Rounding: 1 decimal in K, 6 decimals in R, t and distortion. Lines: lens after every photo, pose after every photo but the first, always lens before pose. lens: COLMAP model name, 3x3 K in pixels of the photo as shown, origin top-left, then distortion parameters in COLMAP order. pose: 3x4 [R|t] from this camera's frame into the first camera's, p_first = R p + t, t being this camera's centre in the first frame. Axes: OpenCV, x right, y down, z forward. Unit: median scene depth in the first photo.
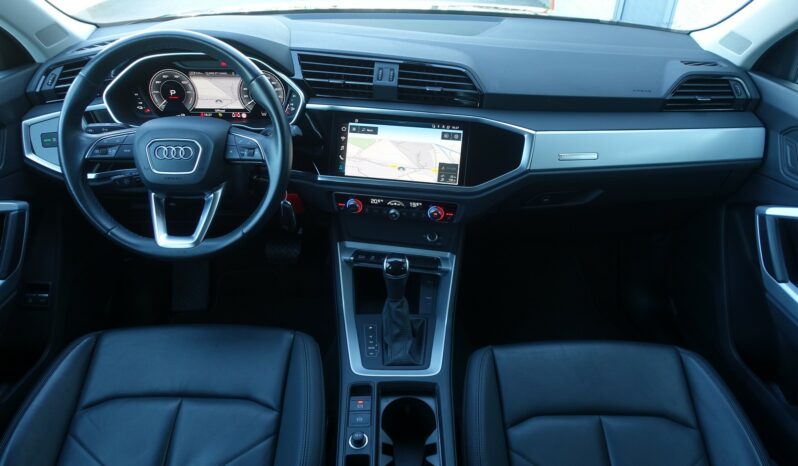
lens RADIAL K [[548.1, 0, 399.0], [0, 548.1, 233.0], [0, 0, 1]] dist [-0.002005, 0.000773]
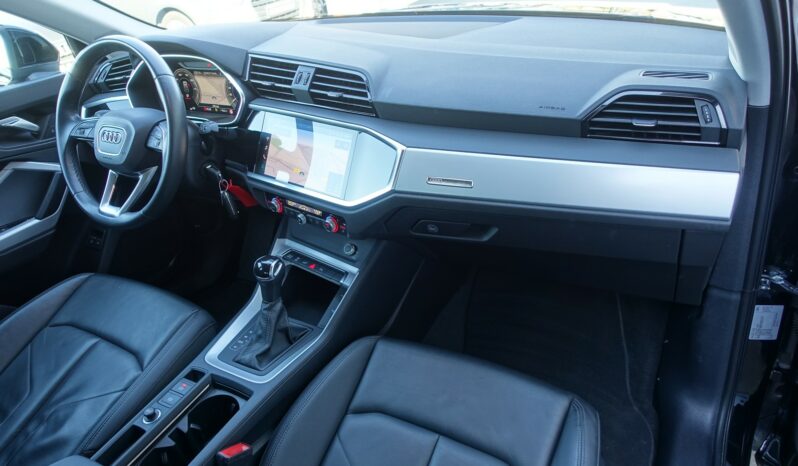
lens RADIAL K [[548.1, 0, 399.0], [0, 548.1, 233.0], [0, 0, 1]] dist [-0.002005, 0.000773]
pose [[0.855951, 0.165459, -0.489869, 0.660758], [-0.169464, 0.984859, 0.036543, -0.078055], [0.488498, 0.051736, 0.871030, 0.233221]]
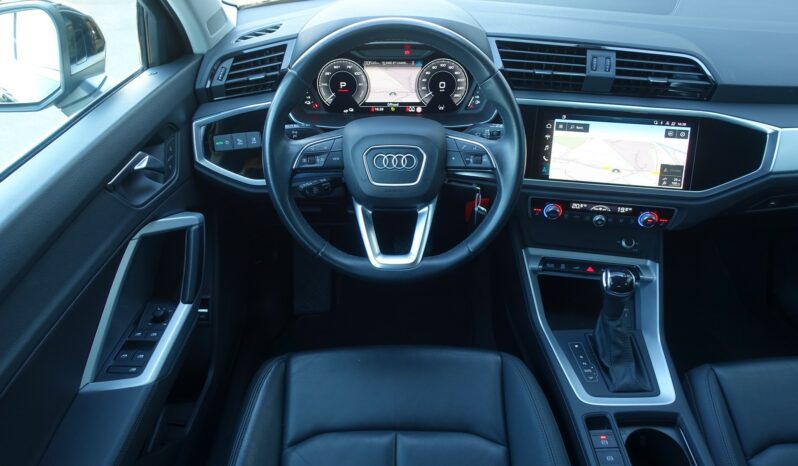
lens RADIAL K [[548.1, 0, 399.0], [0, 548.1, 233.0], [0, 0, 1]] dist [-0.002005, 0.000773]
pose [[0.999940, -0.010742, -0.002297, -0.350757], [0.010856, 0.998310, 0.057082, -0.071613], [0.001679, -0.057103, 0.998367, 0.104430]]
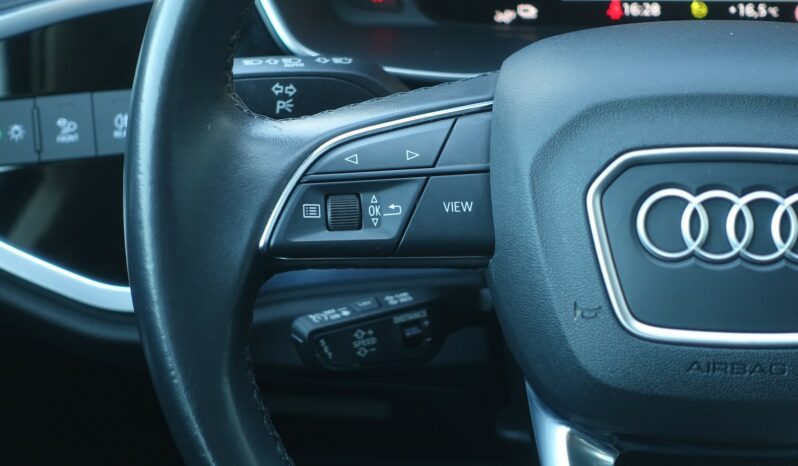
lens RADIAL K [[1658.0, 0, 399.0], [0, 1658.0, 233.0], [0, 0, 1]] dist [-0.033623, -0.017935]
pose [[0.988661, 0.012212, -0.149664, -0.382548], [-0.022243, 0.997602, -0.065533, -0.091704], [0.148505, 0.068119, 0.986563, 0.384056]]
